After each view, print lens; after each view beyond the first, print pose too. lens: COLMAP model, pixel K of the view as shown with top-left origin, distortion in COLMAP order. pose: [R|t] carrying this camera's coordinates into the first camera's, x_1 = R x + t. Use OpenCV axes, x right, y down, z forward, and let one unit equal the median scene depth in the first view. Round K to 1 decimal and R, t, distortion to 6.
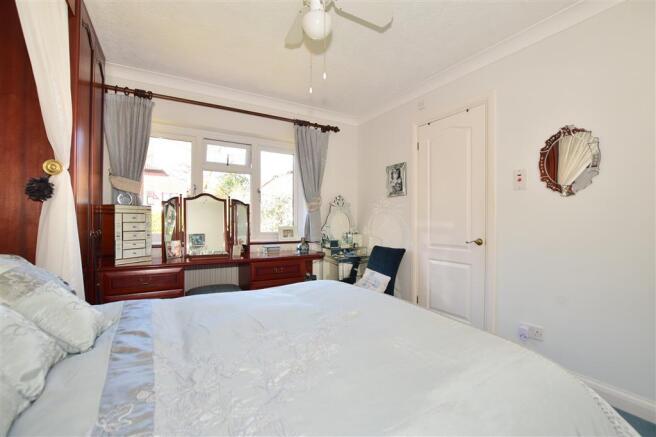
lens RADIAL K [[291.1, 0, 330.7], [0, 291.1, 221.3], [0, 0, 1]] dist [-0.021537, 0.001180]
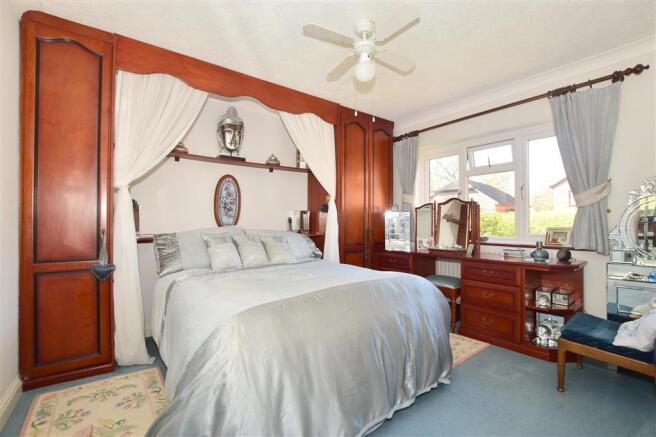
lens RADIAL K [[291.1, 0, 330.7], [0, 291.1, 221.3], [0, 0, 1]] dist [-0.021537, 0.001180]
pose [[0.133406, -0.012648, -0.990981, 0.572070], [0.001447, 0.999920, -0.012567, 0.009586], [0.991060, 0.000243, 0.133414, 0.312732]]
